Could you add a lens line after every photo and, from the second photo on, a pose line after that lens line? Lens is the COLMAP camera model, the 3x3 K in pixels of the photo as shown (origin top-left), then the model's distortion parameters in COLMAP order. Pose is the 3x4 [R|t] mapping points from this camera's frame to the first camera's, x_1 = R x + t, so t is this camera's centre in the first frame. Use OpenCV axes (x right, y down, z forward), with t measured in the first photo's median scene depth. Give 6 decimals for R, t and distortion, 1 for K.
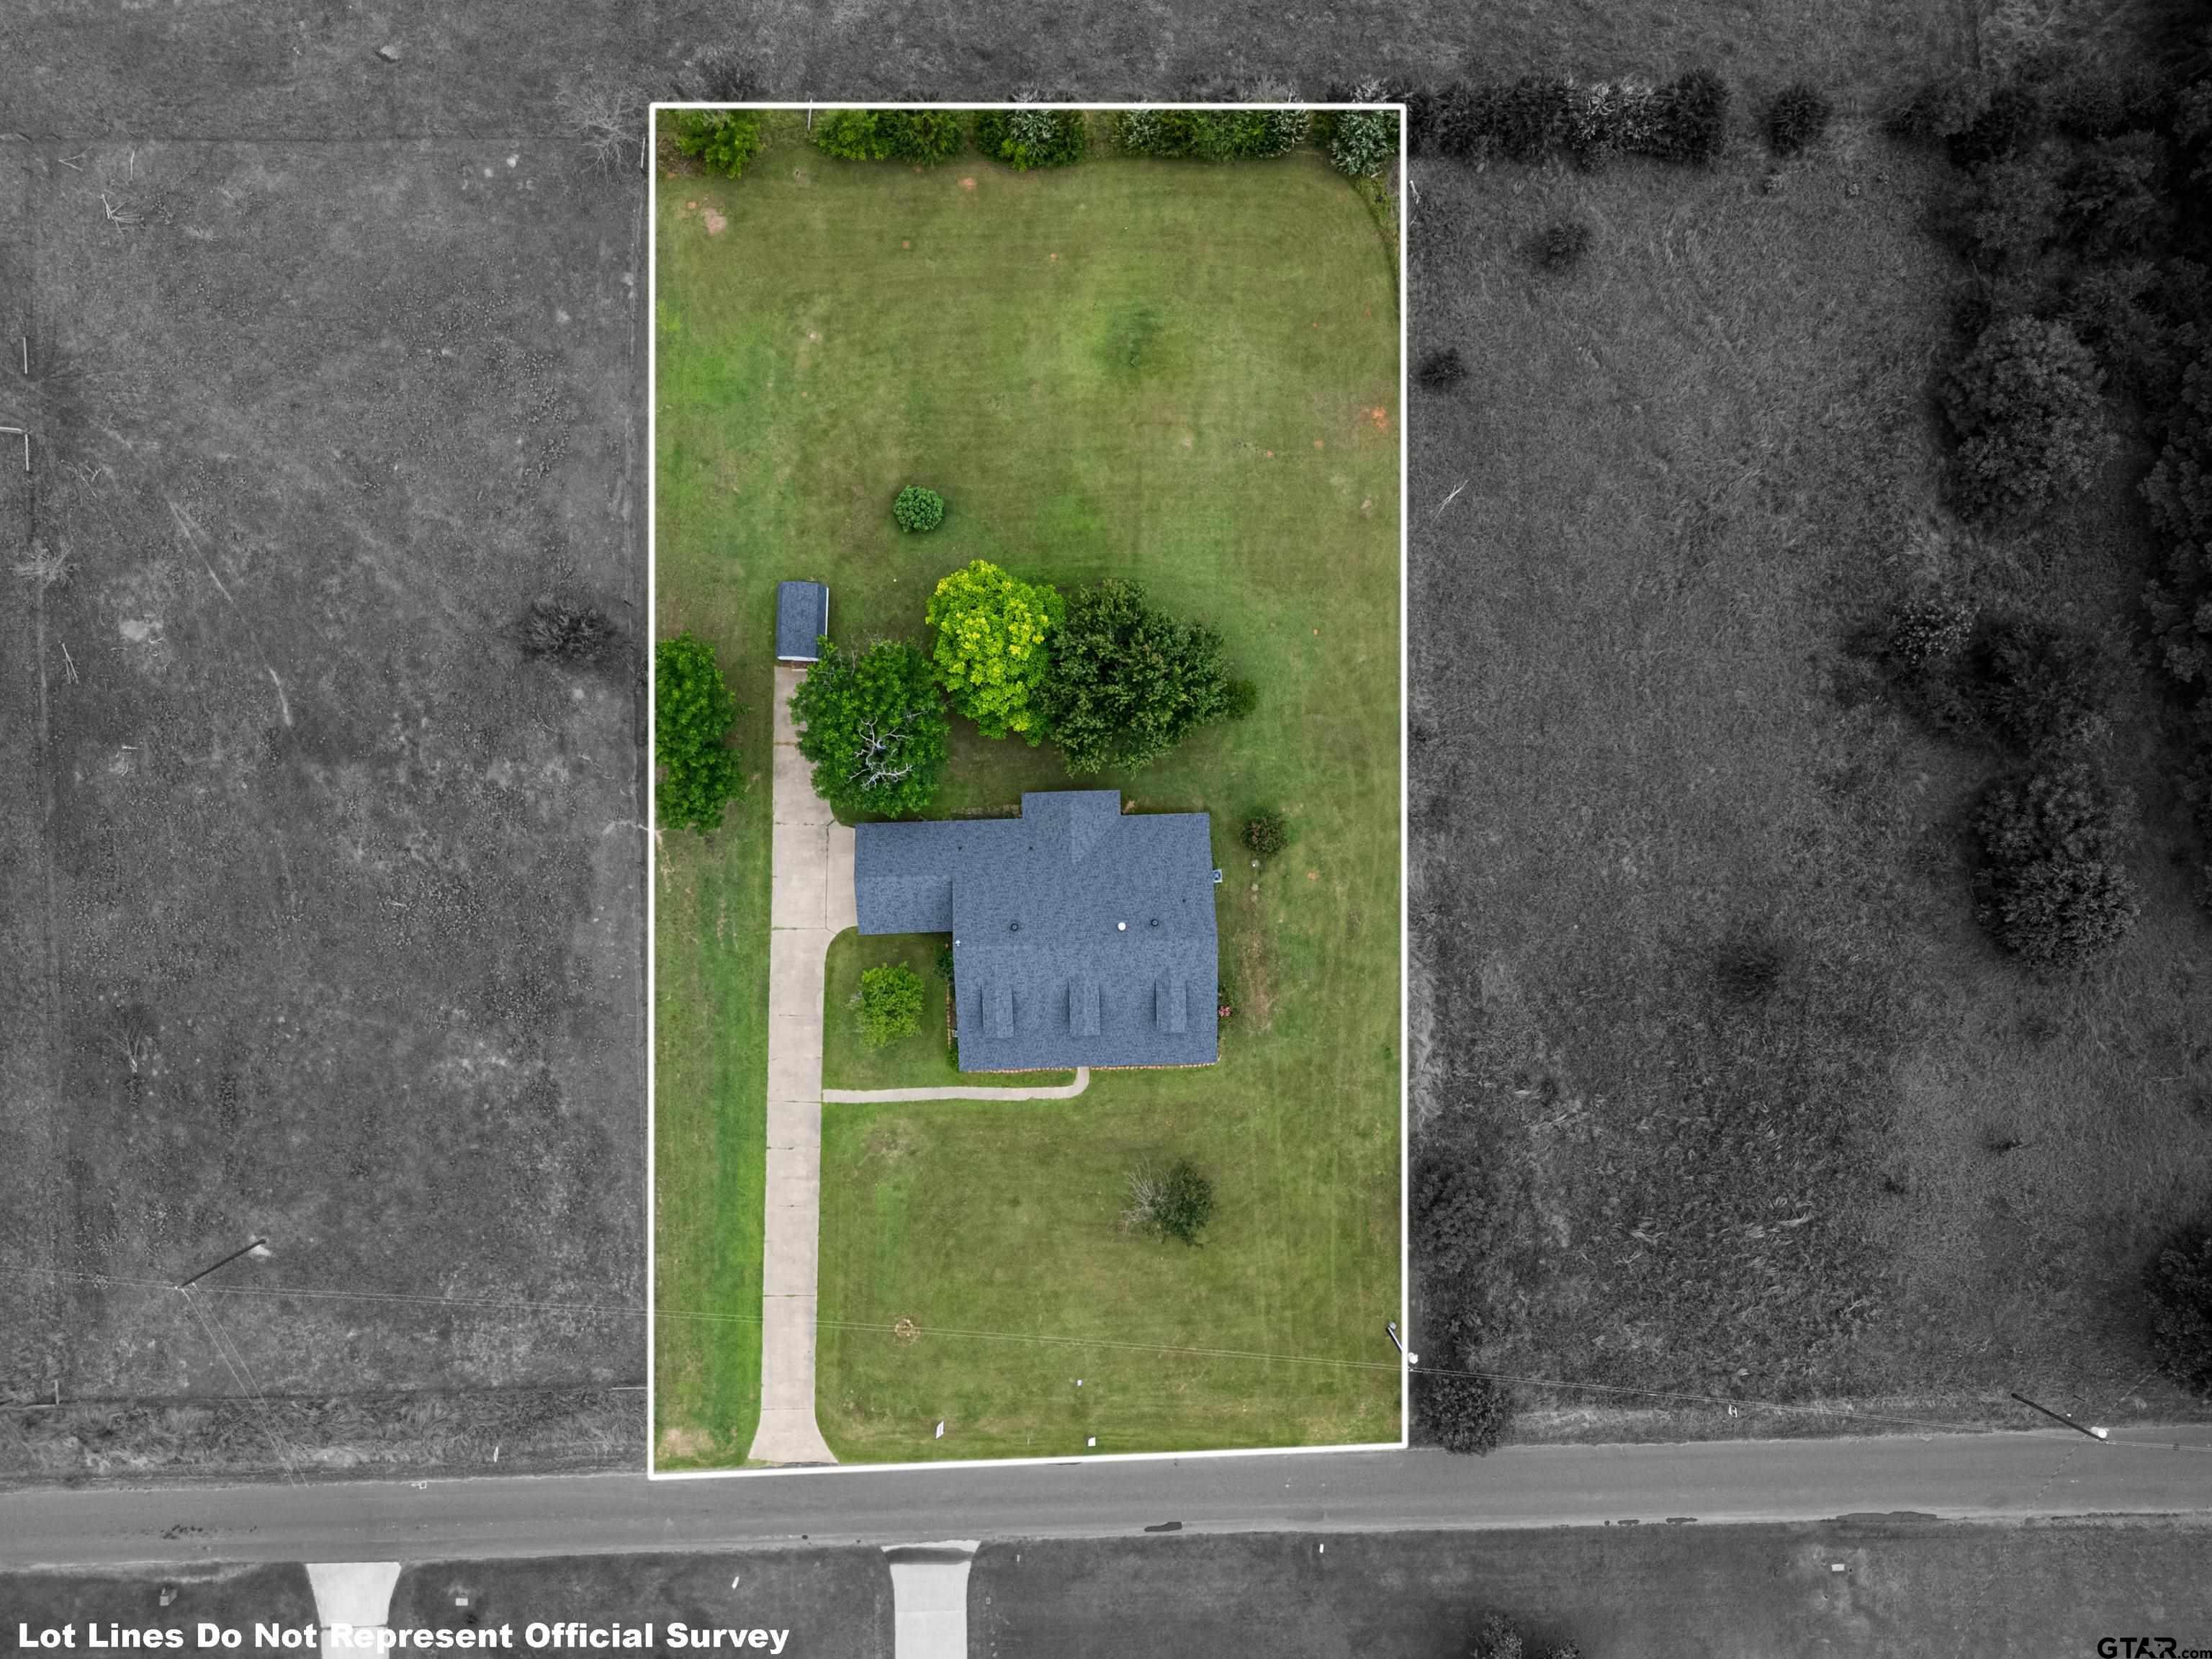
lens RADIAL K [[1636.0, 0, 1060.0], [0, 1636.0, 873.2], [0, 0, 1]] dist [0.055263, -0.044378]
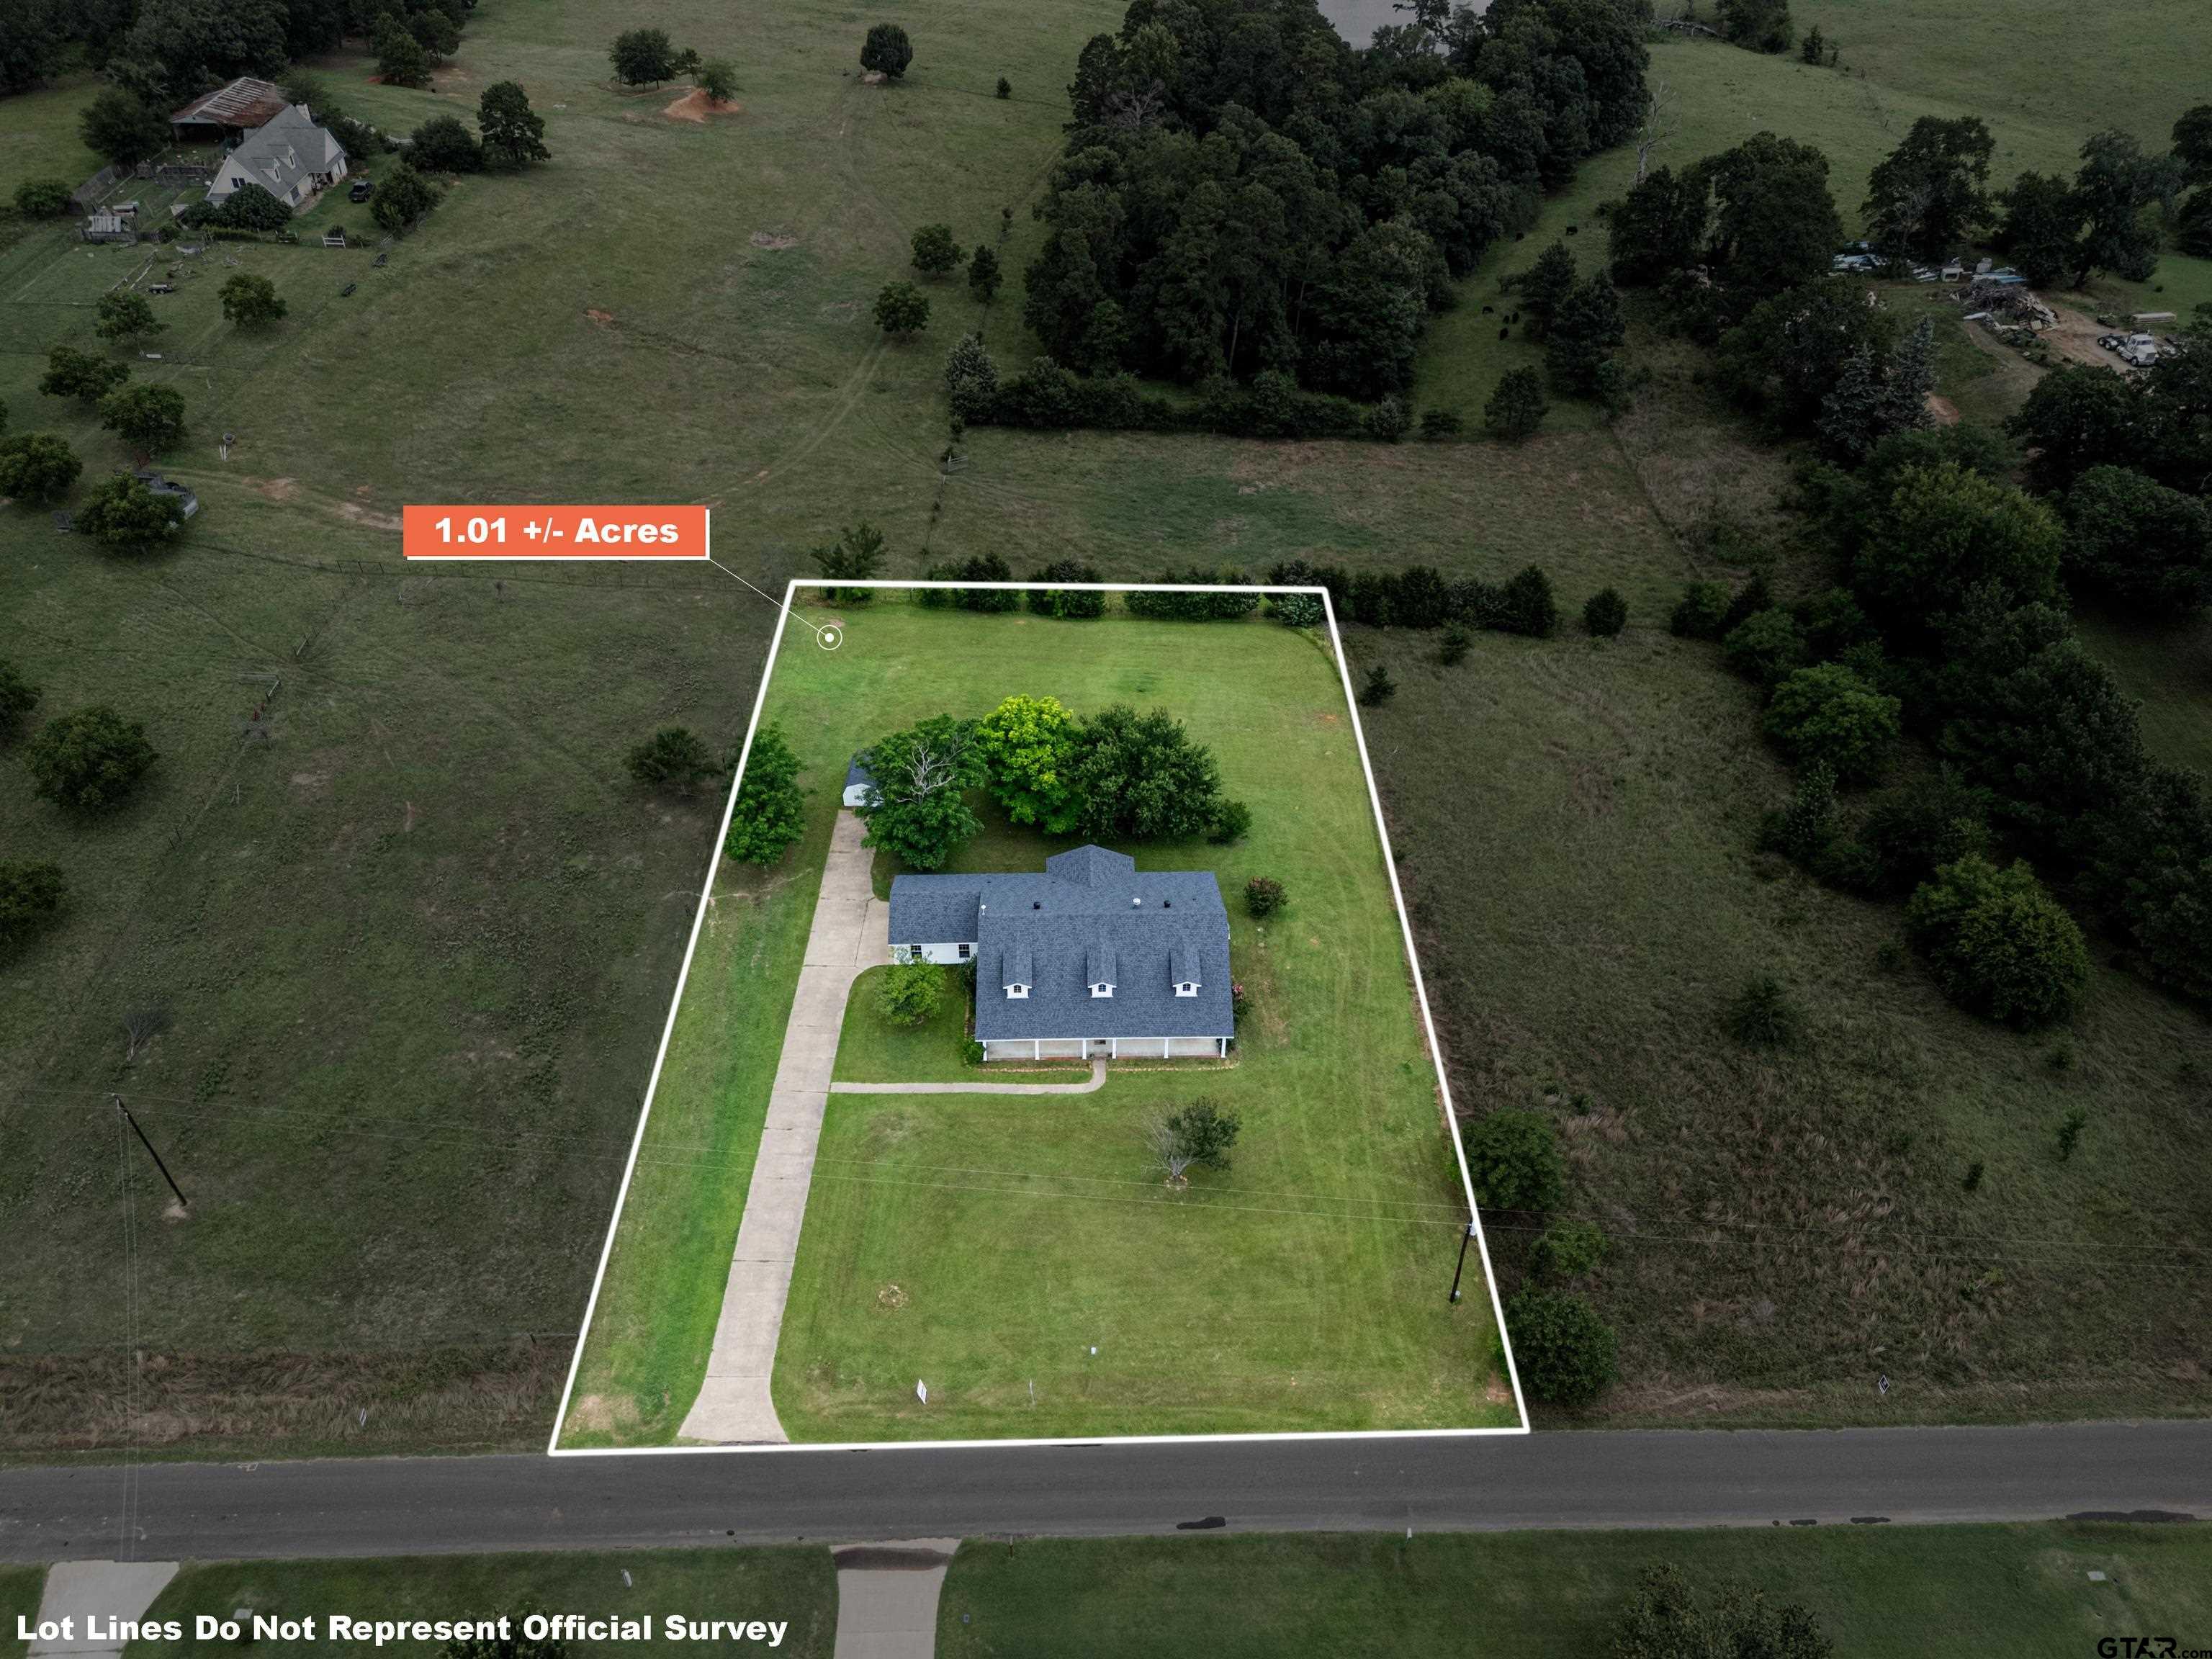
lens RADIAL K [[1636.0, 0, 1102.4], [0, 1636.0, 824.6], [0, 0, 1]] dist [0.055263, -0.044378]
pose [[0.999858, 0.015031, 0.007625, 0.005956], [-0.003626, 0.633668, -0.773597, 0.785509], [-0.016460, 0.773459, 0.633632, 0.263216]]
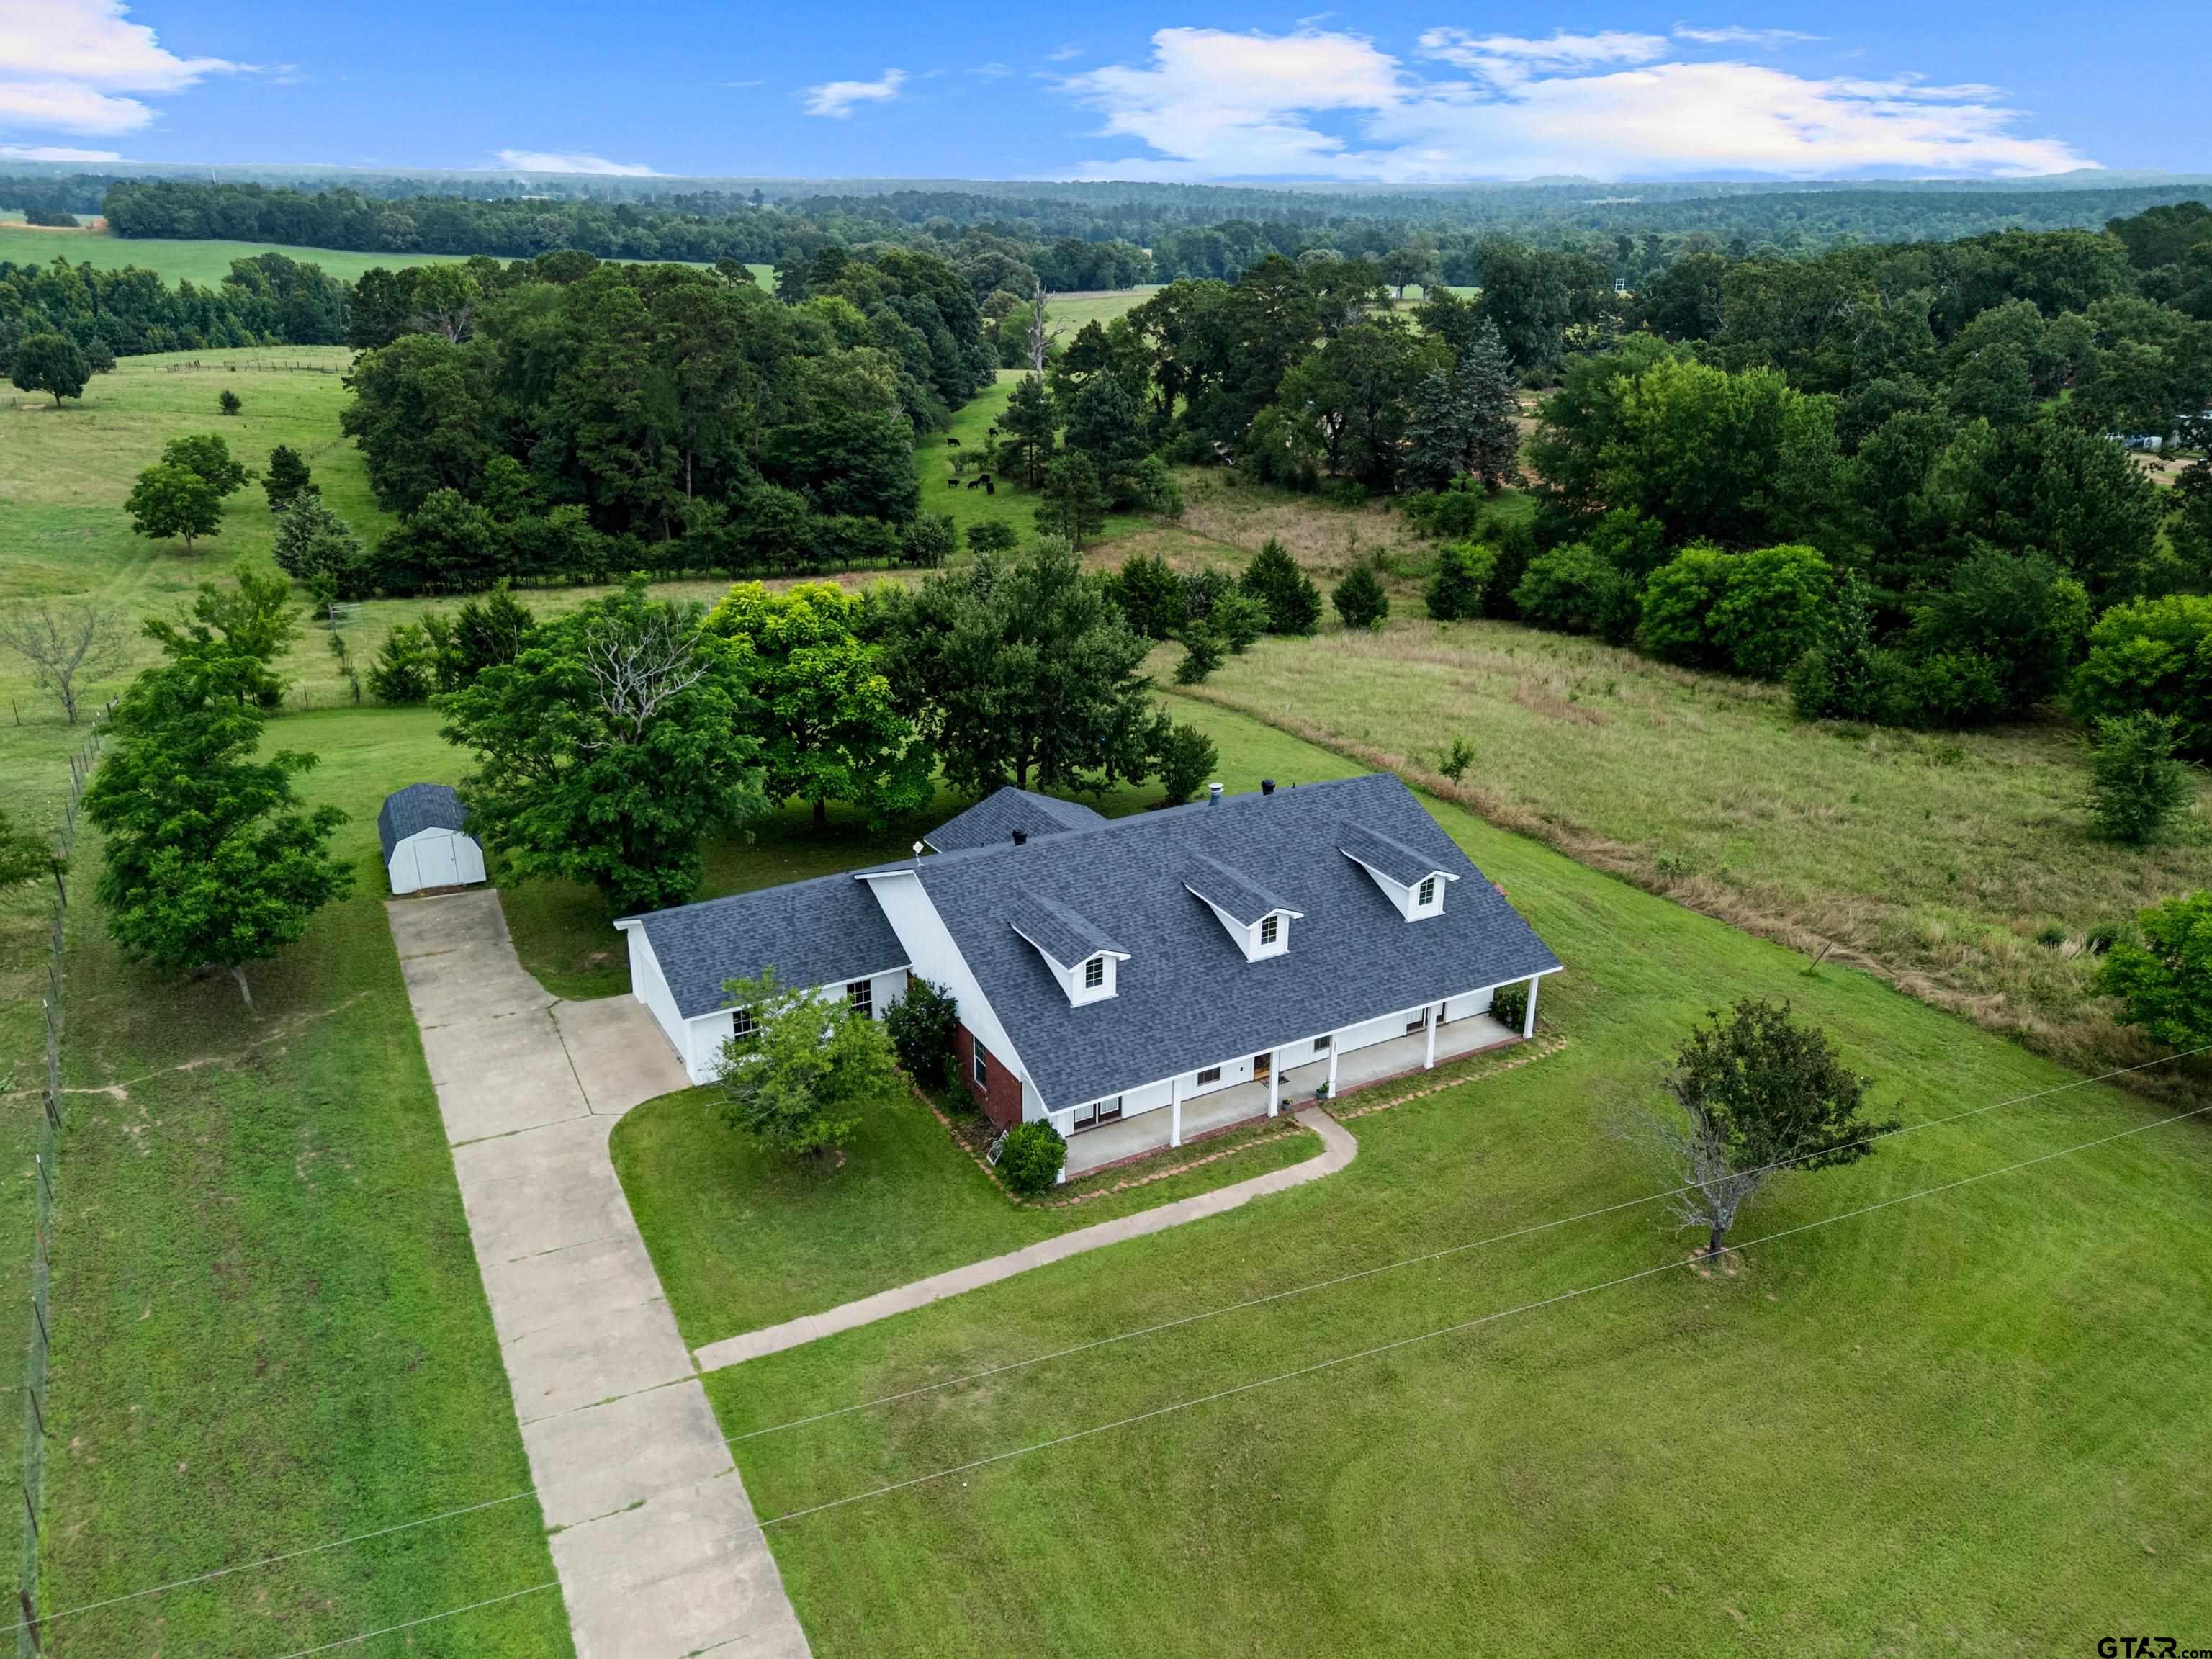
lens RADIAL K [[1636.0, 0, 1105.7], [0, 1636.0, 822.4], [0, 0, 1]] dist [0.055263, -0.044378]
pose [[0.881225, -0.156689, 0.445971, -0.200794], [0.472511, 0.318404, -0.821798, 0.401323], [-0.013232, 0.934916, 0.354623, 0.787618]]
